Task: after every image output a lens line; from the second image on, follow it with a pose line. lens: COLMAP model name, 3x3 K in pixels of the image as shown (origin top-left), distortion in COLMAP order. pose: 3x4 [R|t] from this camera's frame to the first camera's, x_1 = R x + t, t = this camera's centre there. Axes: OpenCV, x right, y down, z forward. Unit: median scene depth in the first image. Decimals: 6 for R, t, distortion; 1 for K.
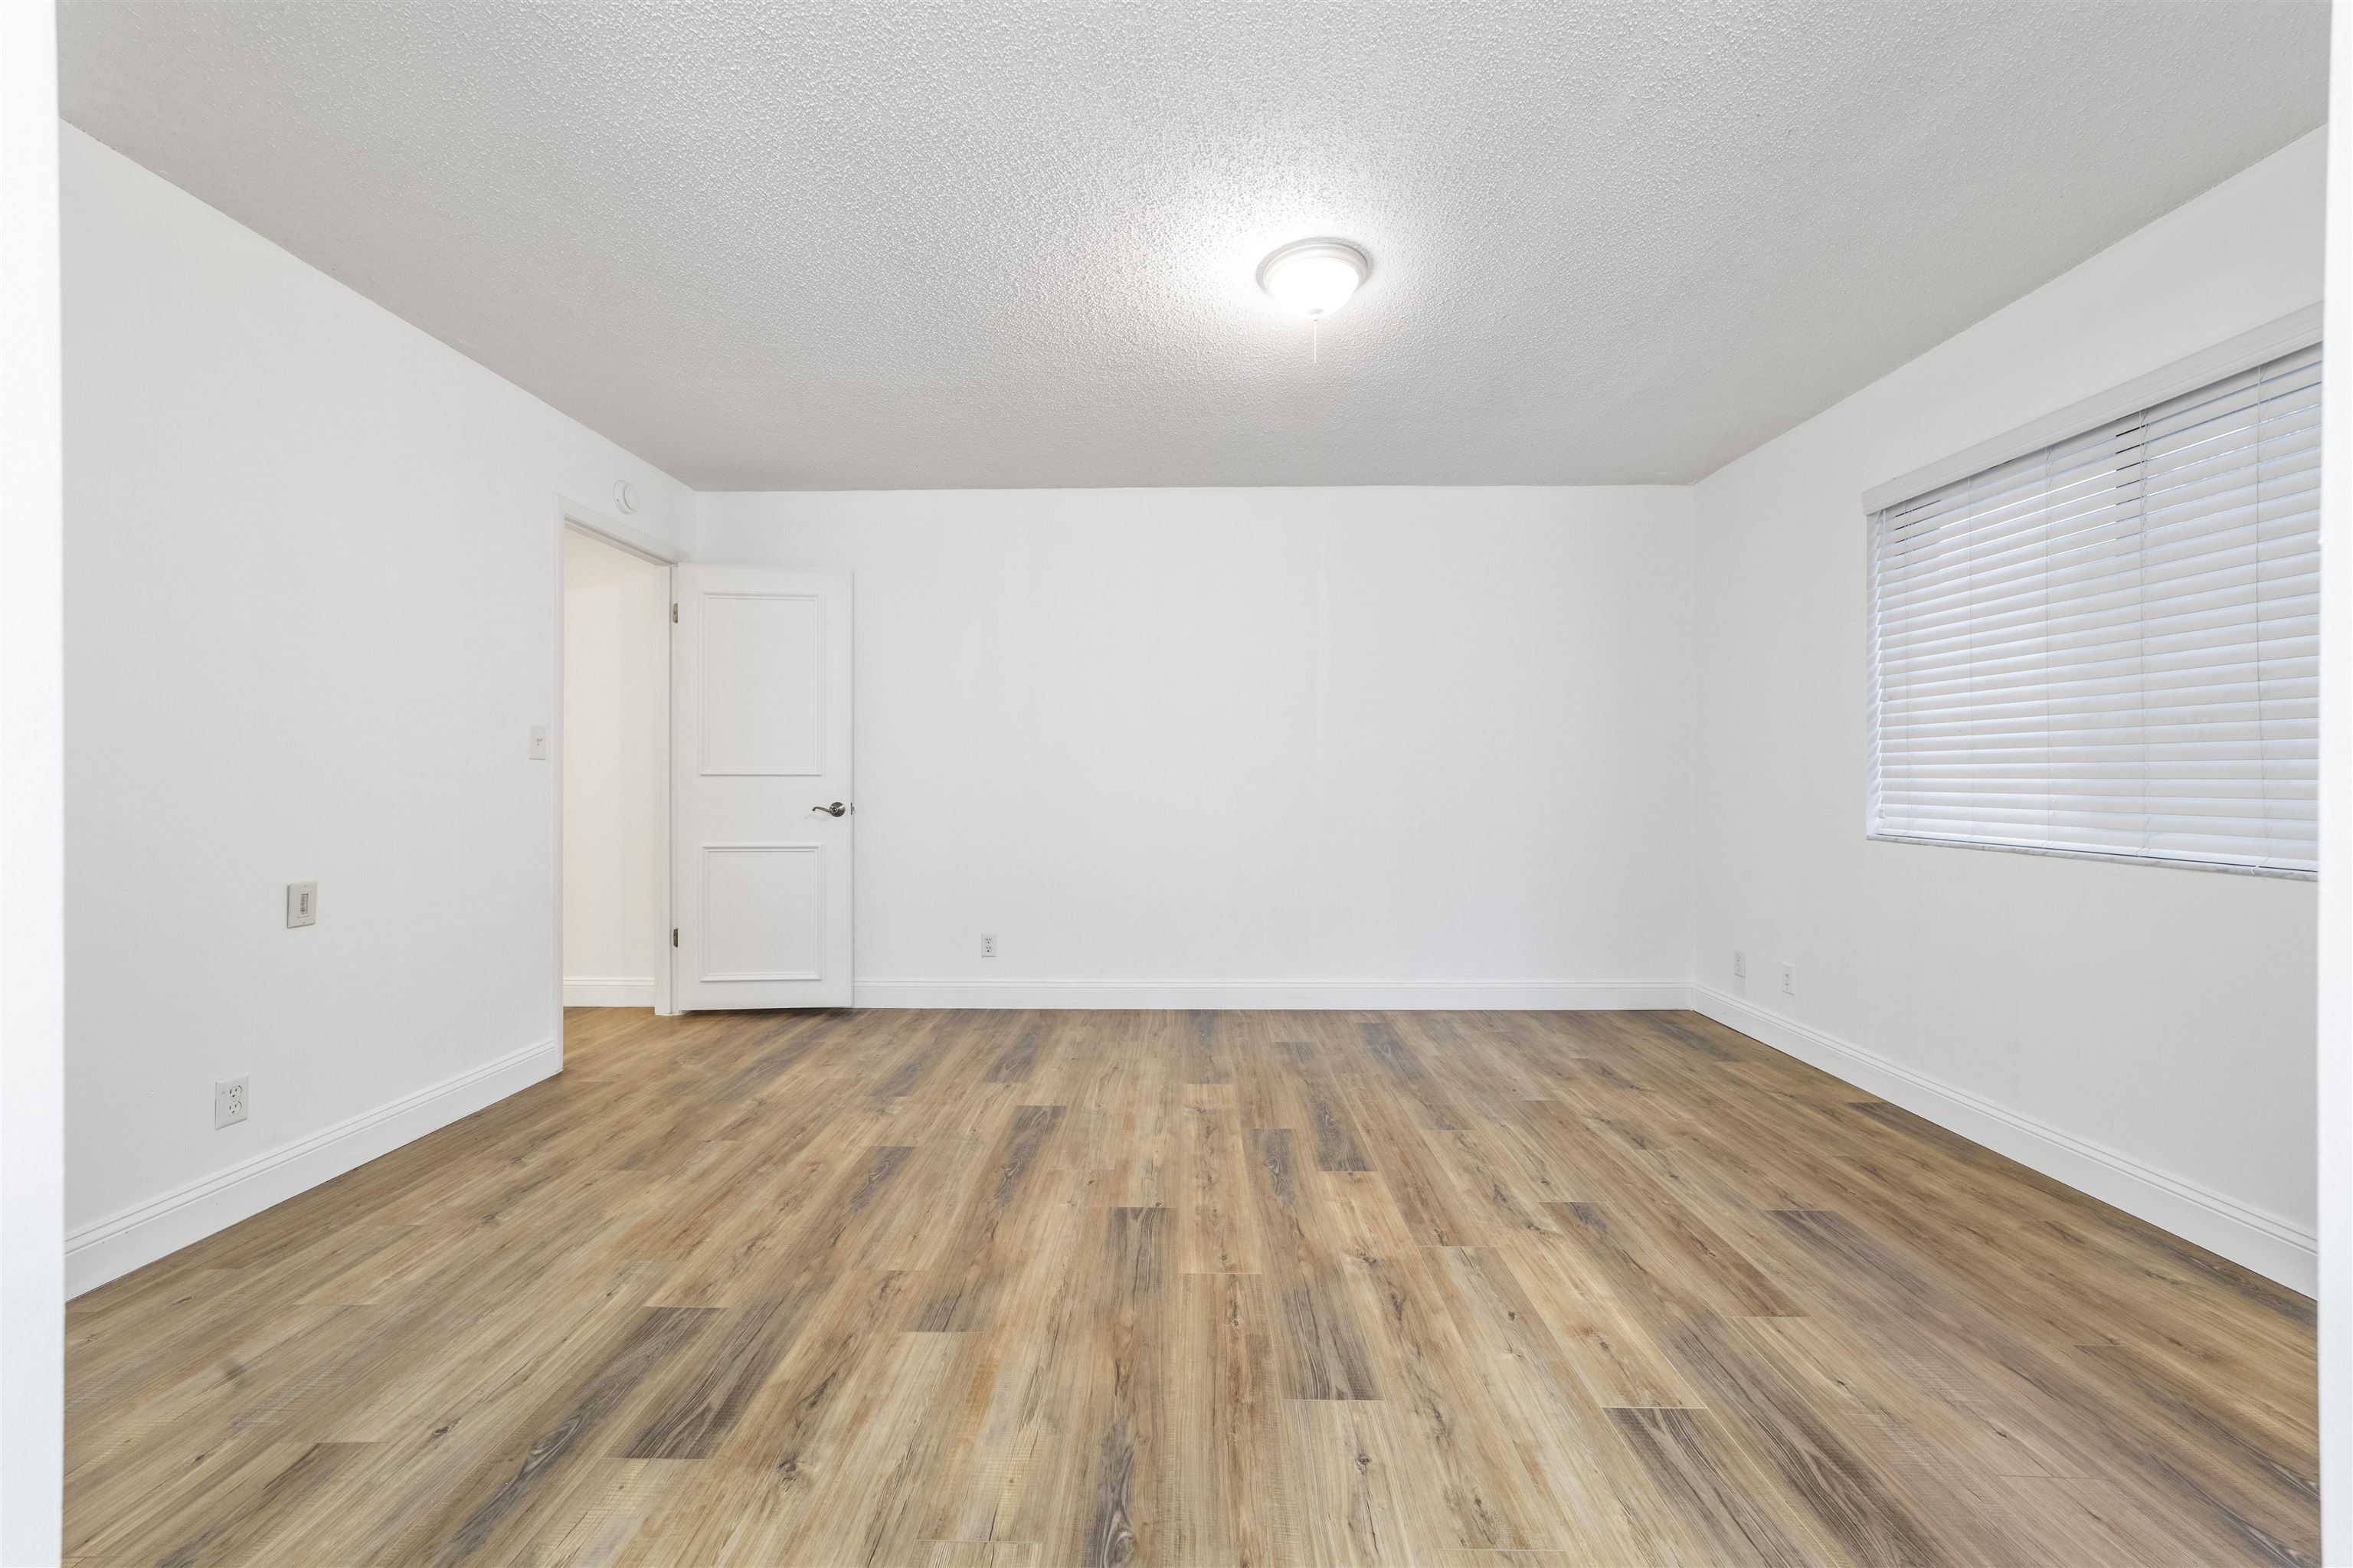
lens RADIAL K [[895.8, 0, 1173.8], [0, 895.8, 782.2], [0, 0, 1]] dist [-0.018317, 0.007895]
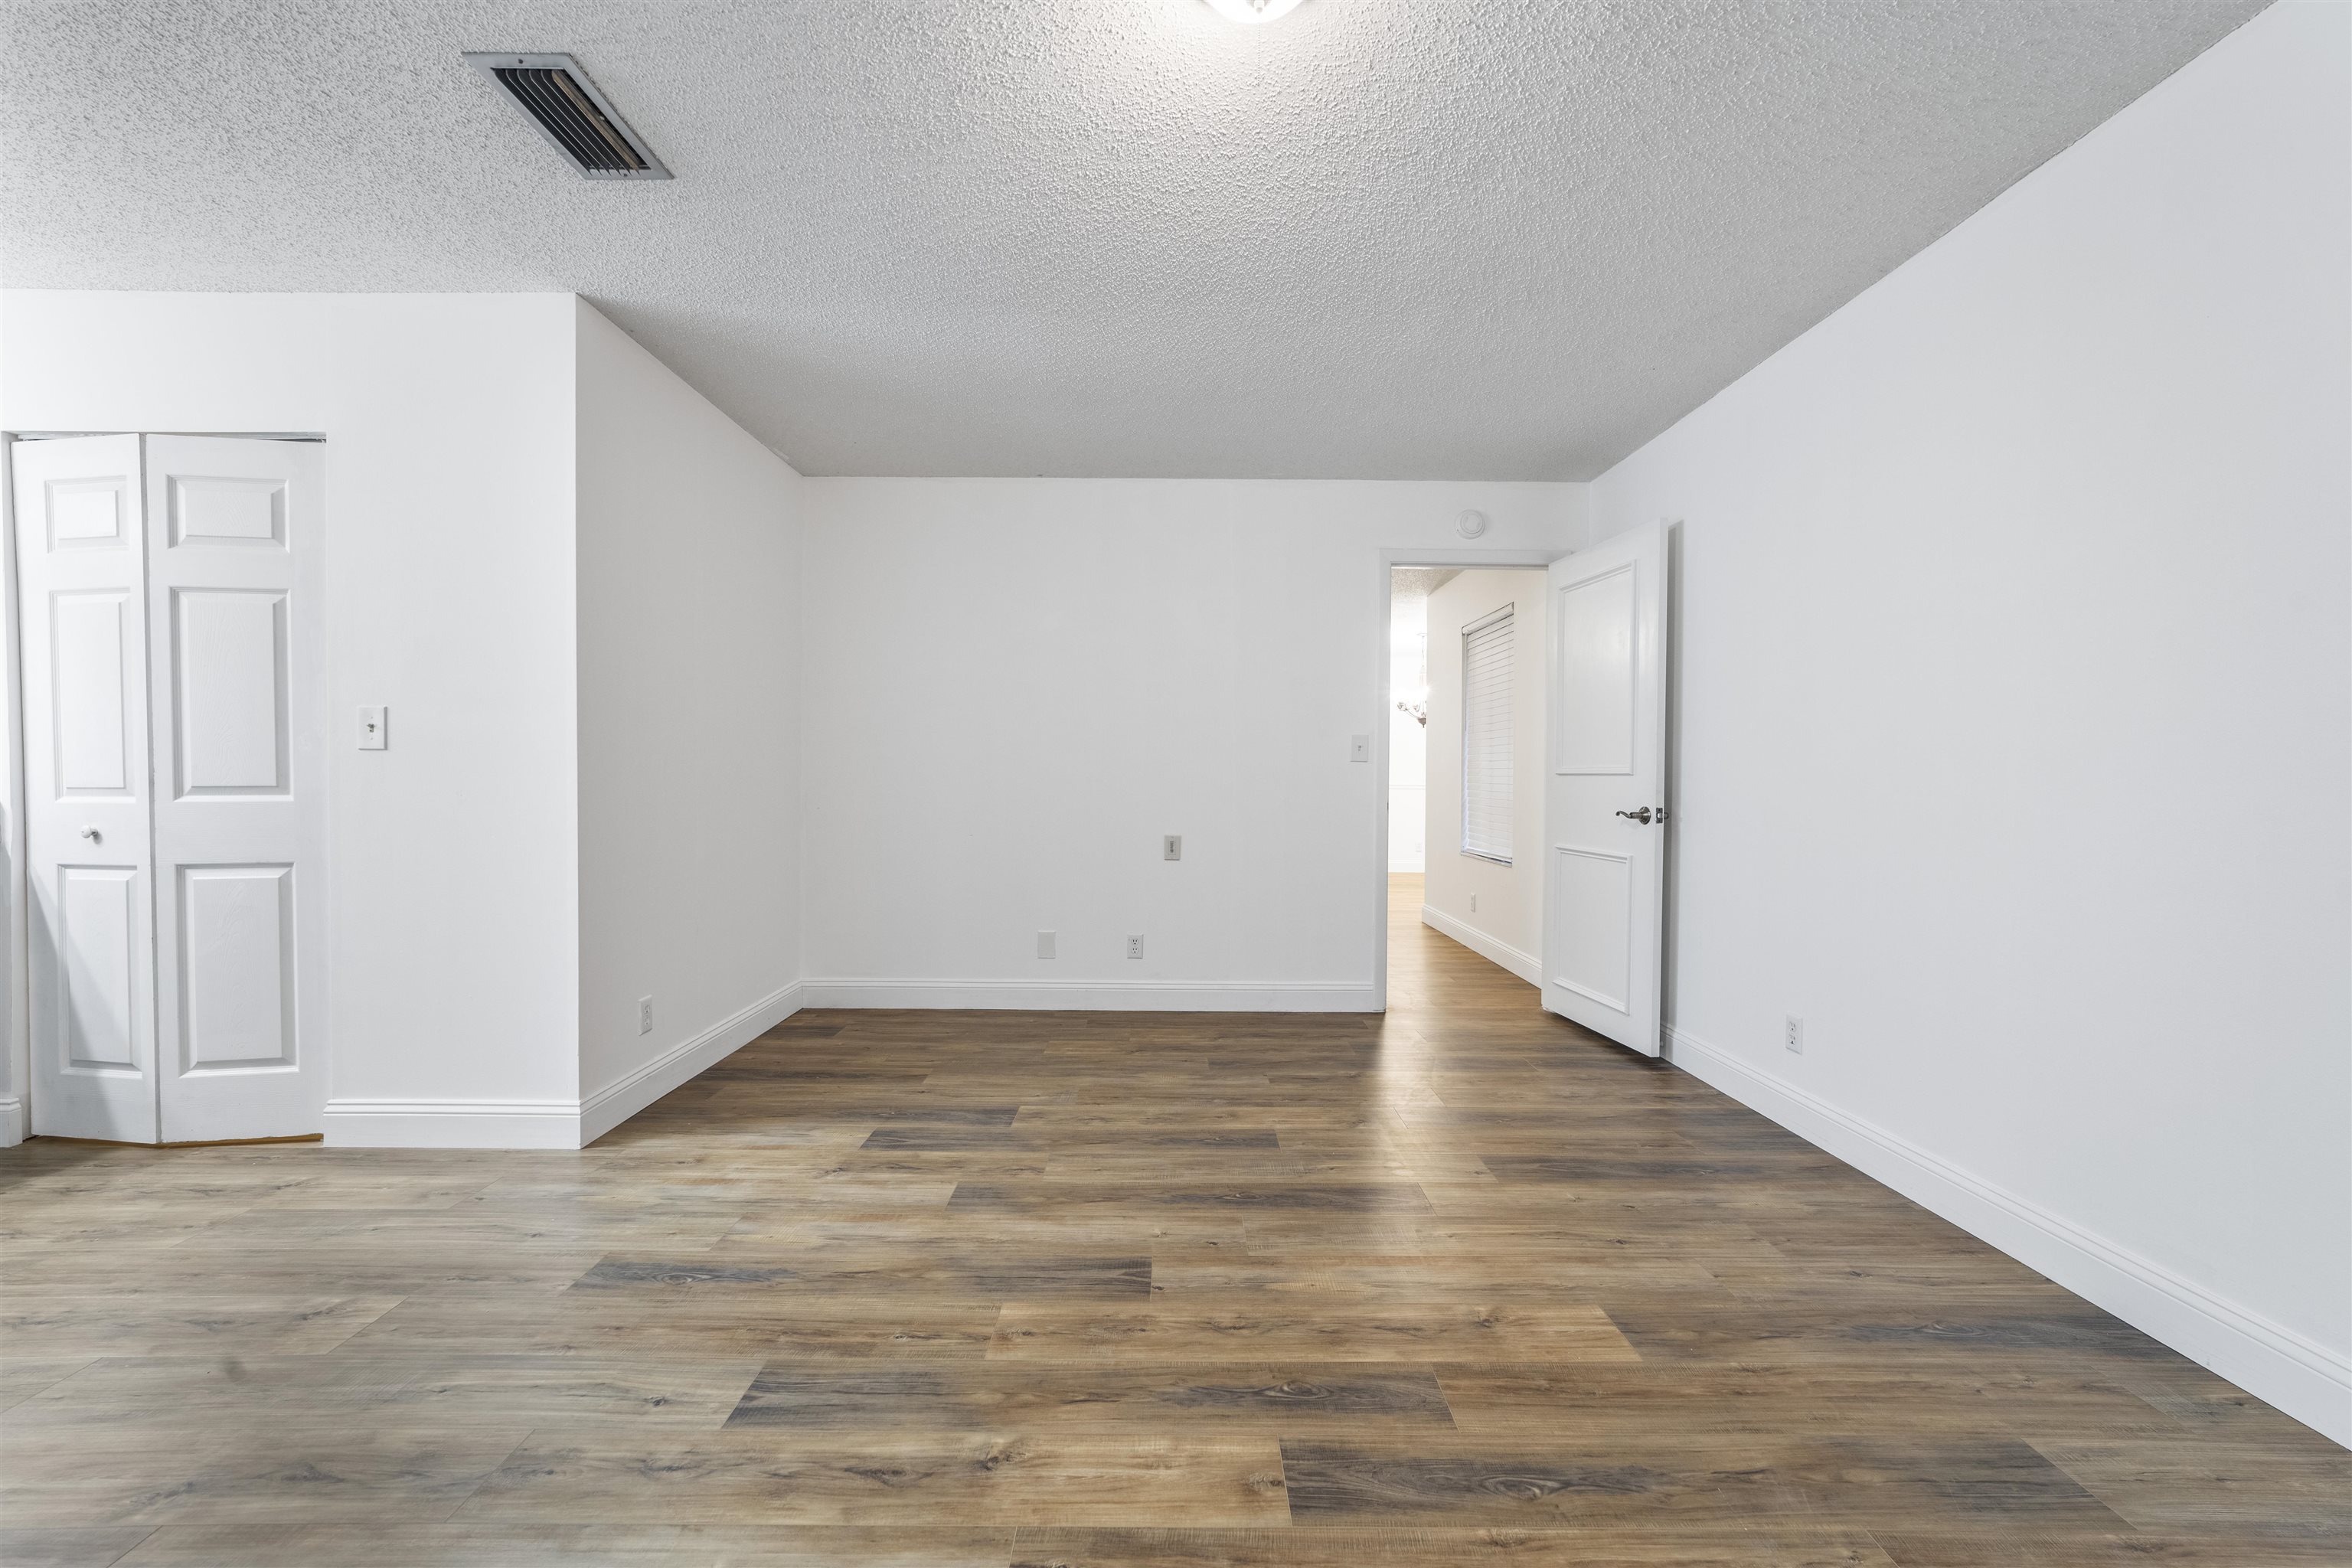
lens RADIAL K [[895.4, 0, 1173.3], [0, 895.4, 782.2], [0, 0, 1]] dist [-0.018317, 0.007895]
pose [[0.021321, 0.007521, -0.999744, 0.888138], [-0.010138, 0.999922, 0.007306, -0.004746], [0.999721, 0.009979, 0.021396, 1.088487]]
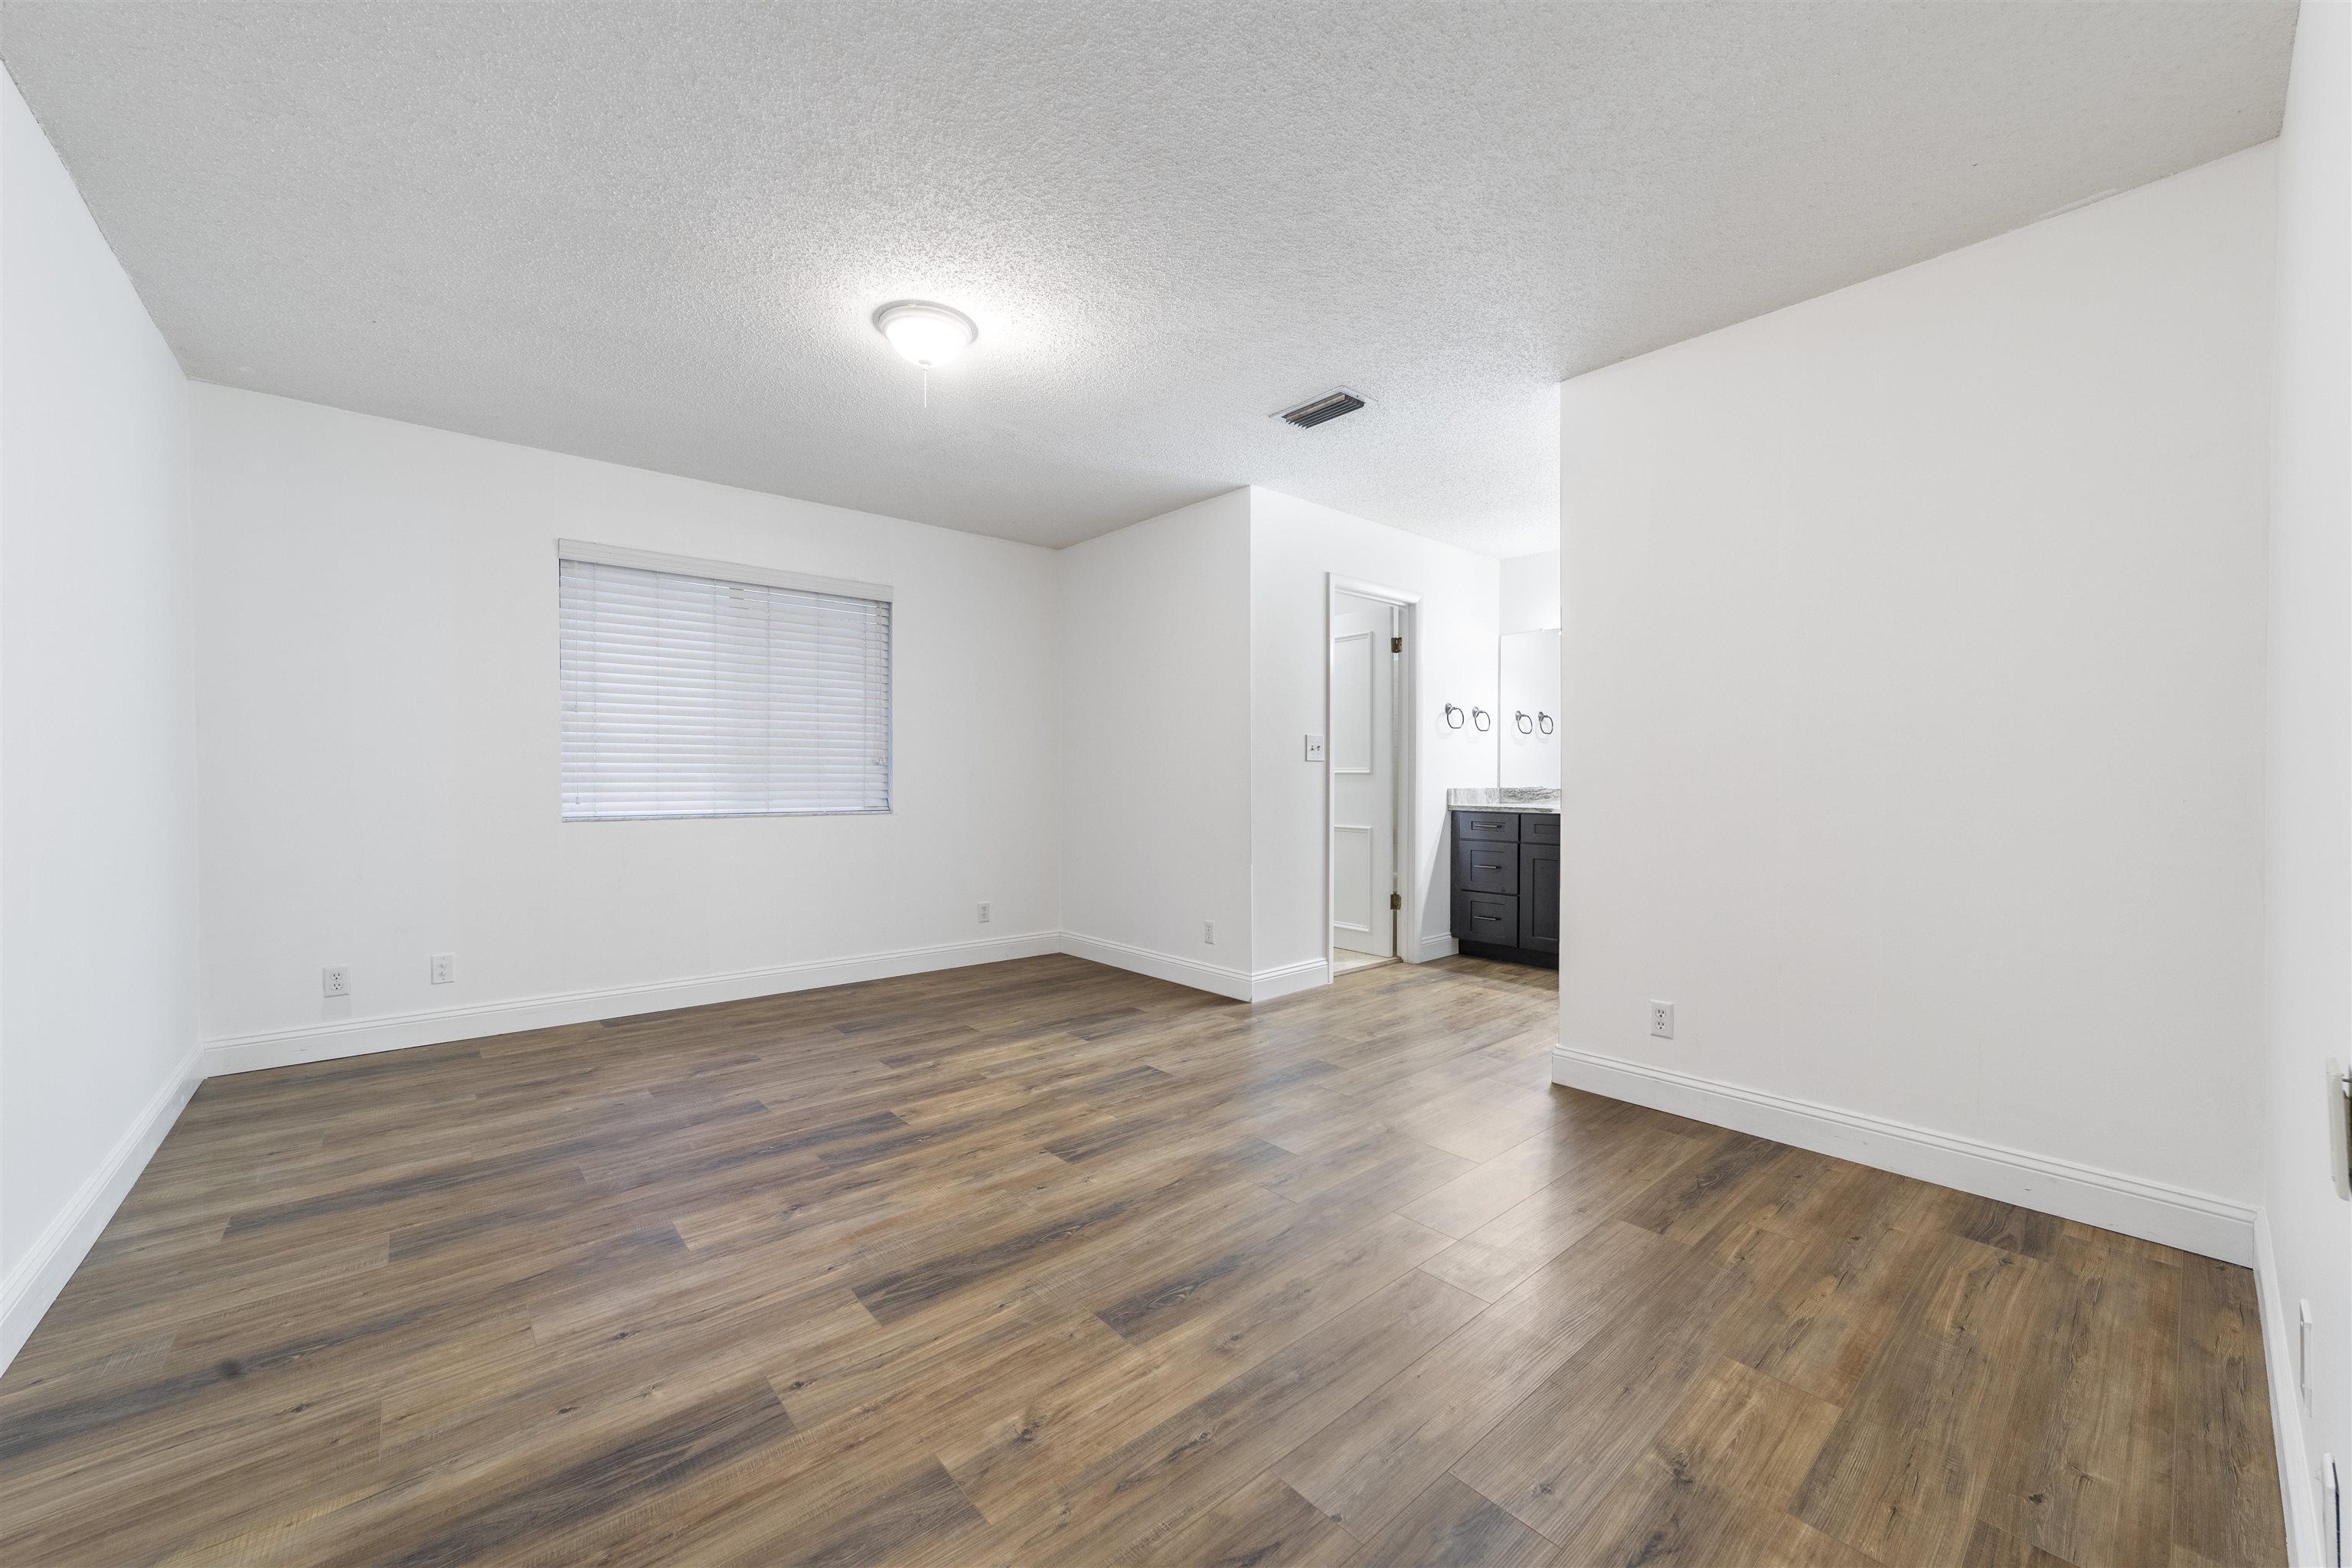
lens RADIAL K [[908.4, 0, 1165.7], [0, 908.4, 778.6], [0, 0, 1]] dist [-0.019461, 0.008332]
pose [[-0.661212, -0.004242, 0.750187, -1.067204], [0.001575, 0.999974, 0.007043, -0.004977], [-0.750198, 0.005839, -0.661188, 1.794247]]
